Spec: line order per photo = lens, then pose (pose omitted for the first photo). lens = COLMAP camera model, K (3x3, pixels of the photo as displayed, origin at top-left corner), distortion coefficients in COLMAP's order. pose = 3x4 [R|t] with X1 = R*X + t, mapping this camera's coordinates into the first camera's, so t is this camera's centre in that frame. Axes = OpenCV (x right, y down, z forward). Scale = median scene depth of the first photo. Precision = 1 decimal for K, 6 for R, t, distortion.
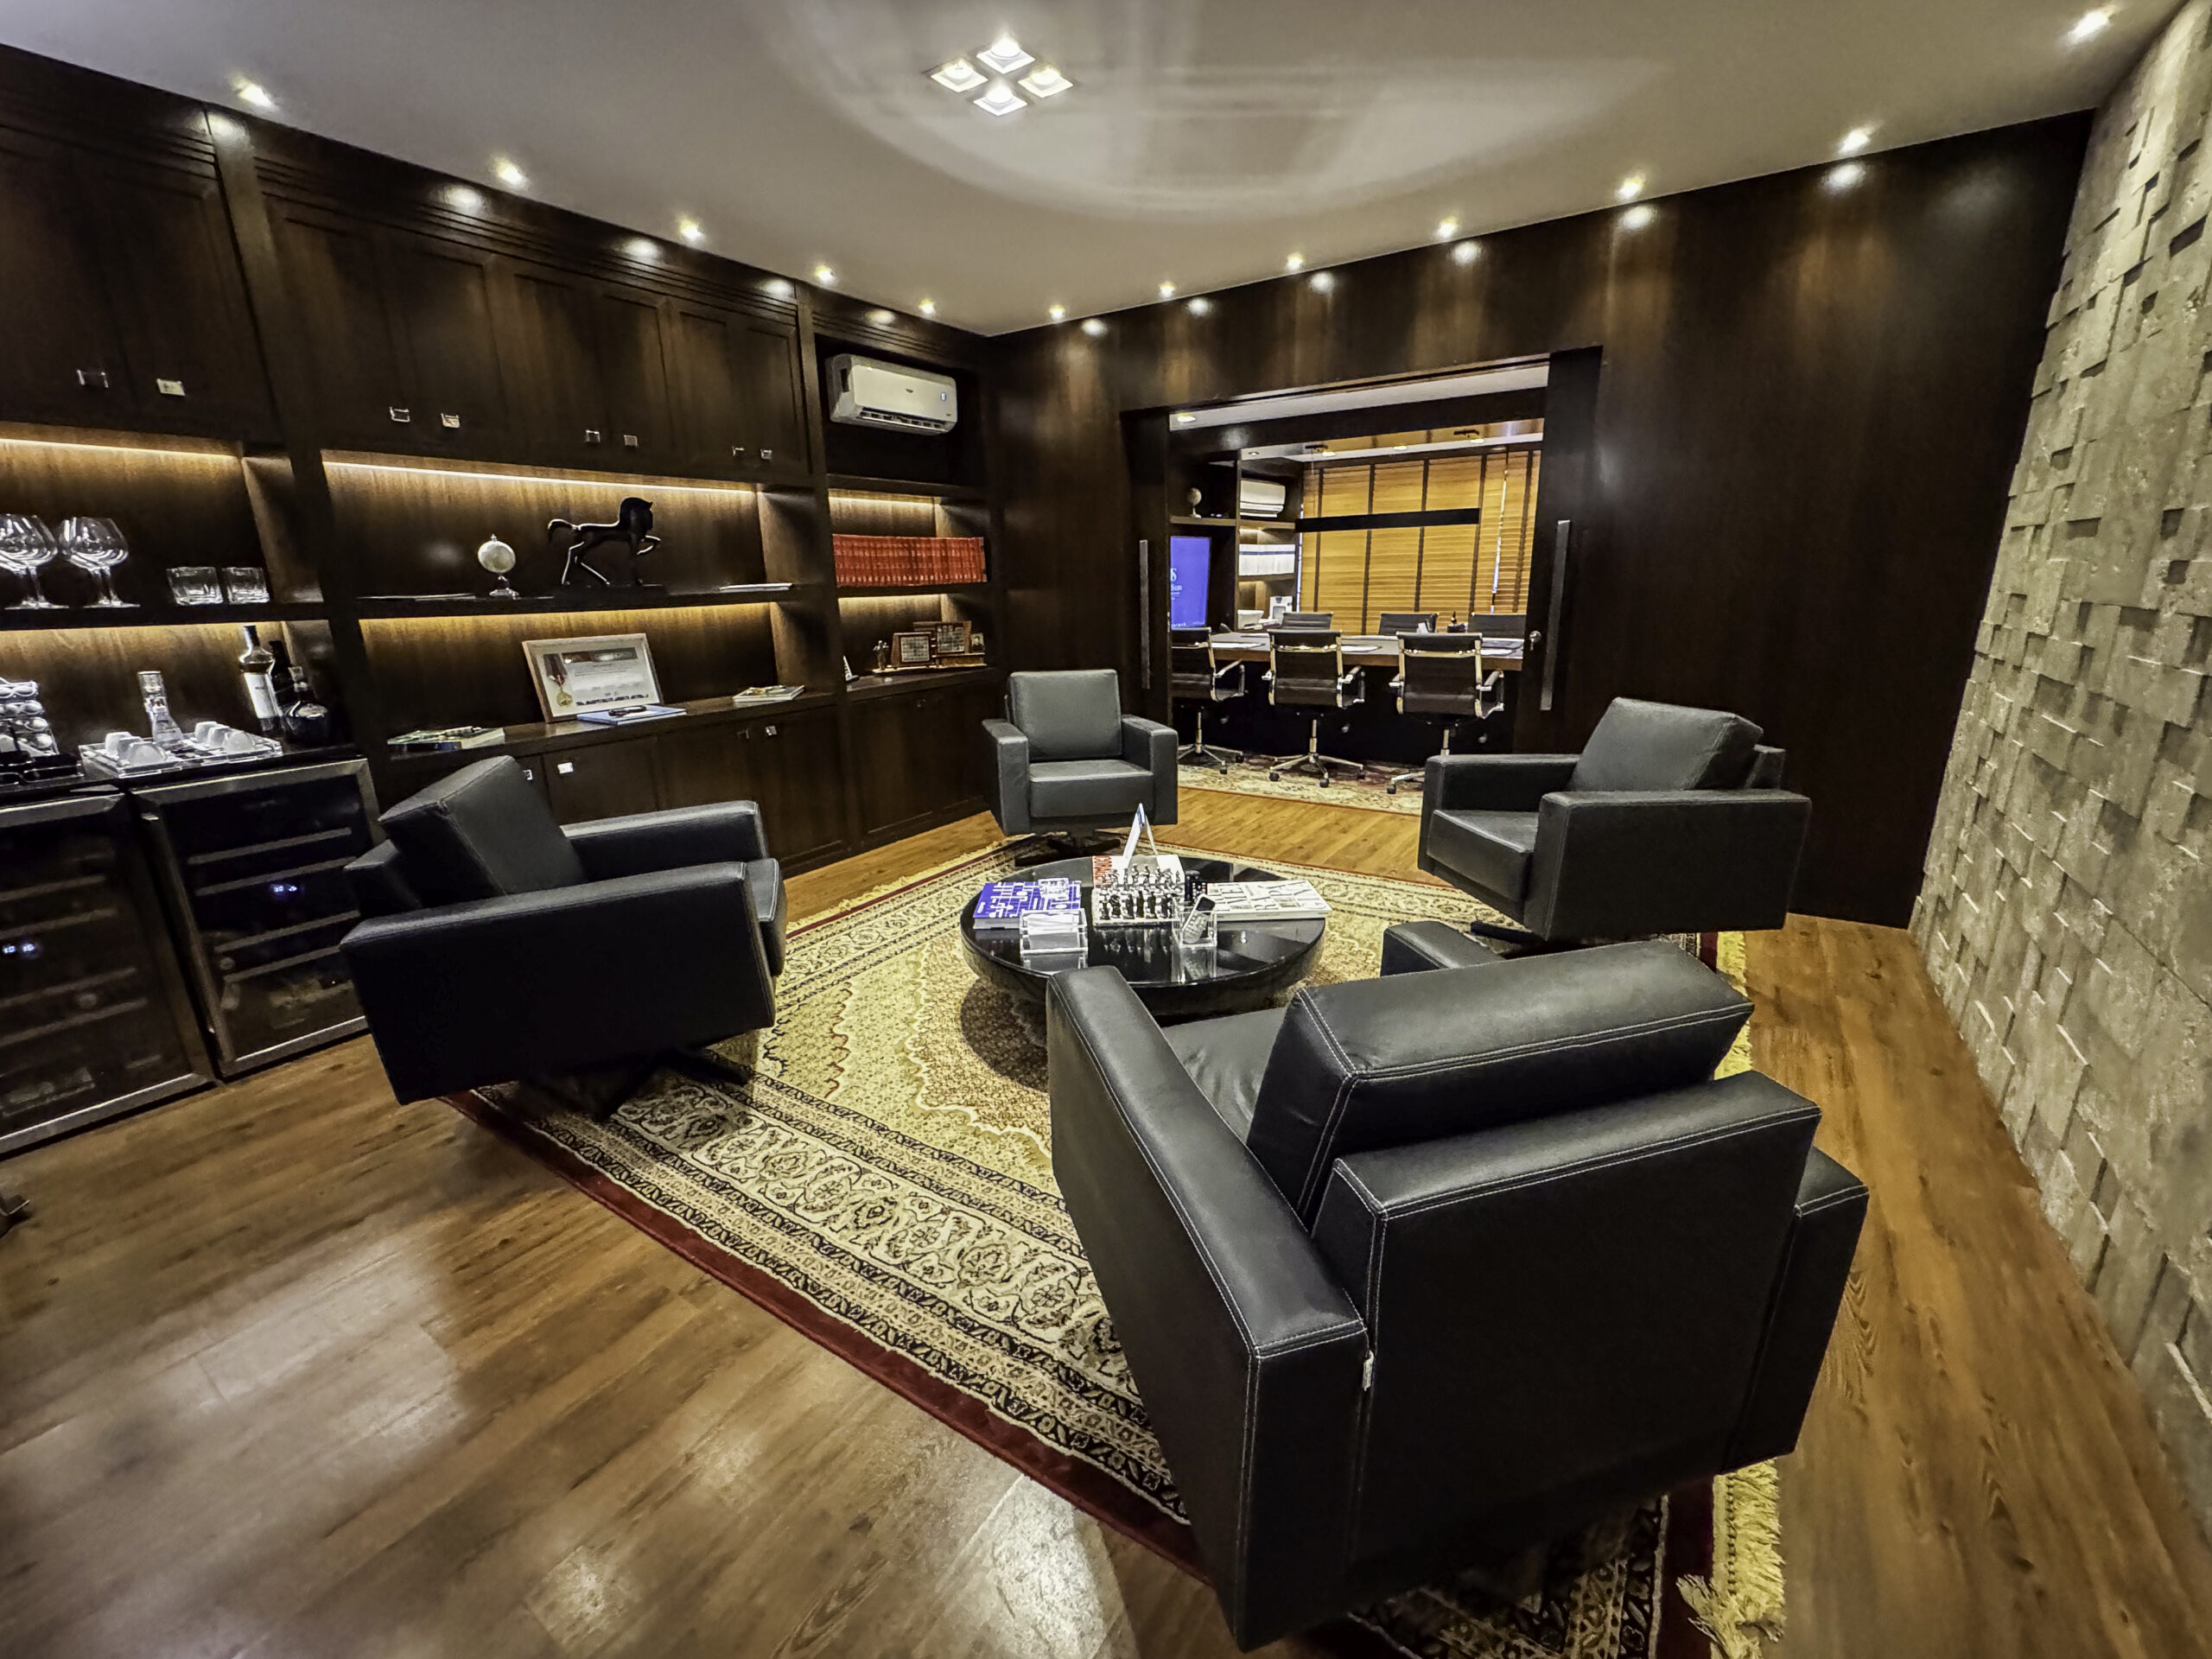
lens RADIAL K [[916.4, 0, 1100.3], [0, 916.4, 832.0], [0, 0, 1]] dist [-0.009054, -0.000361]
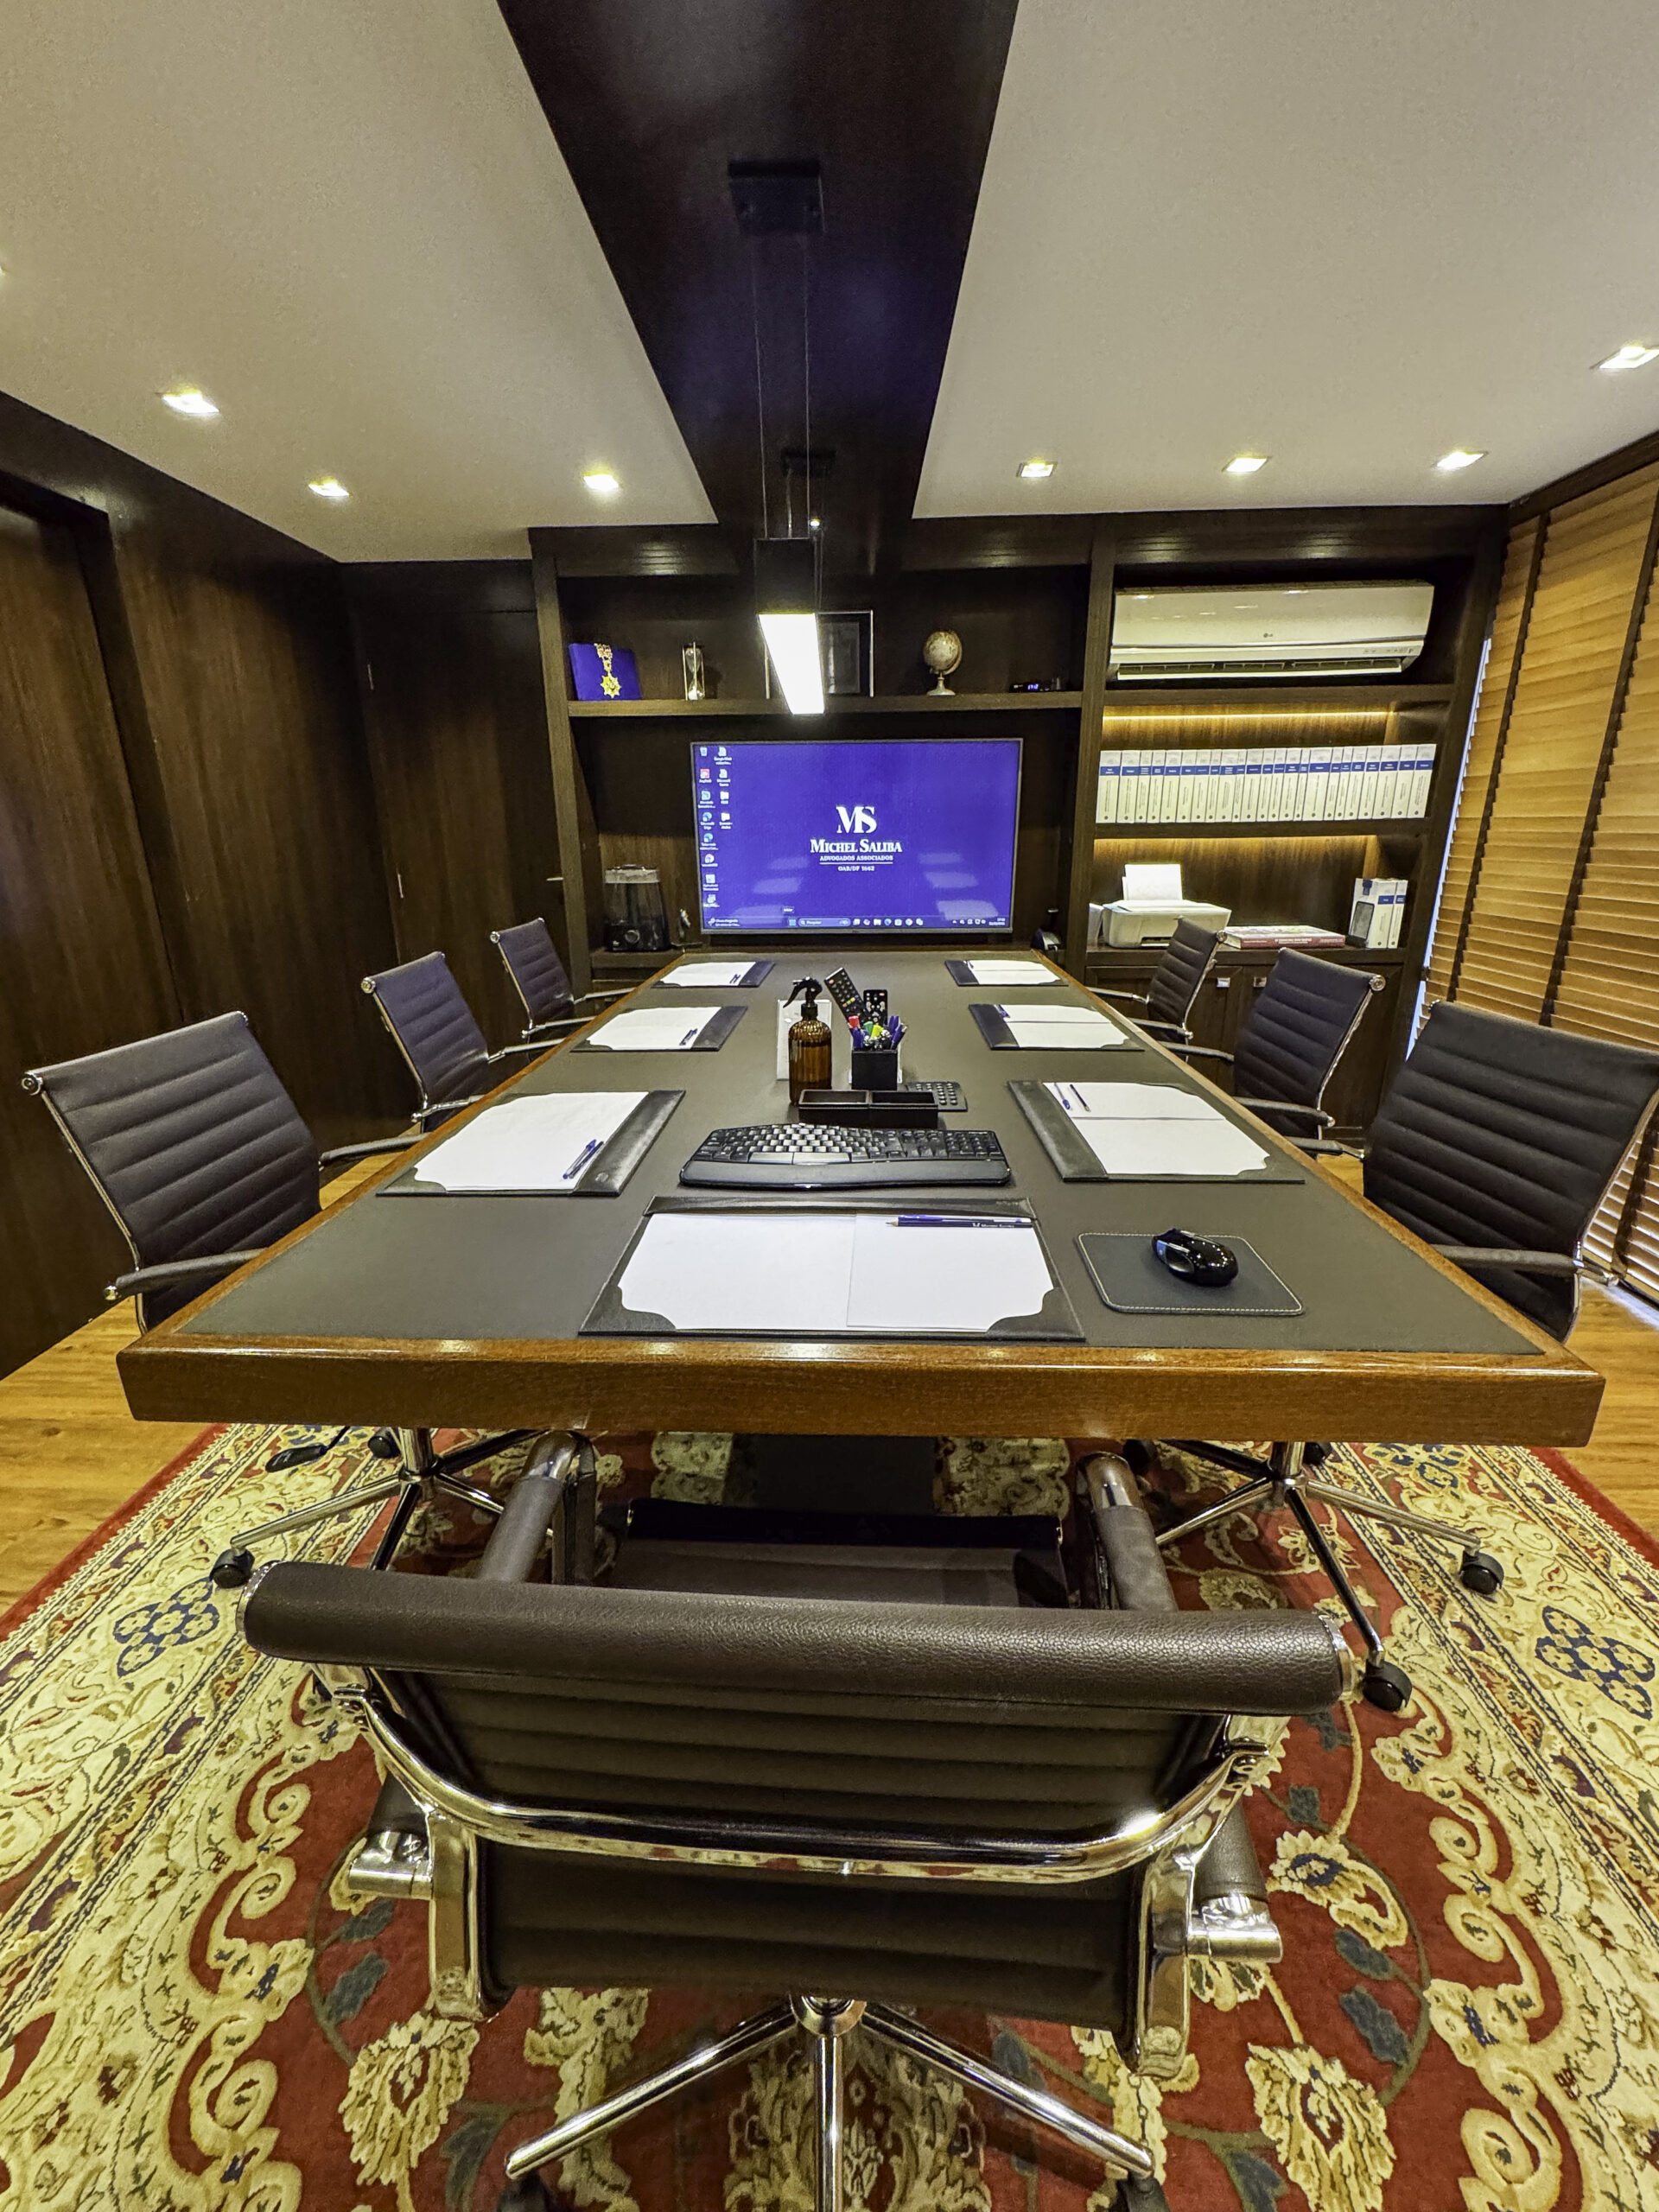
lens RADIAL K [[916.4, 0, 823.0], [0, 916.4, 1107.8], [0, 0, 1]] dist [-0.009054, -0.000361]
pose [[0.513241, 0.263431, -0.816816, 0.478056], [-0.236740, 0.958259, 0.160293, -0.192483], [0.824947, 0.111104, 0.554182, 0.675952]]
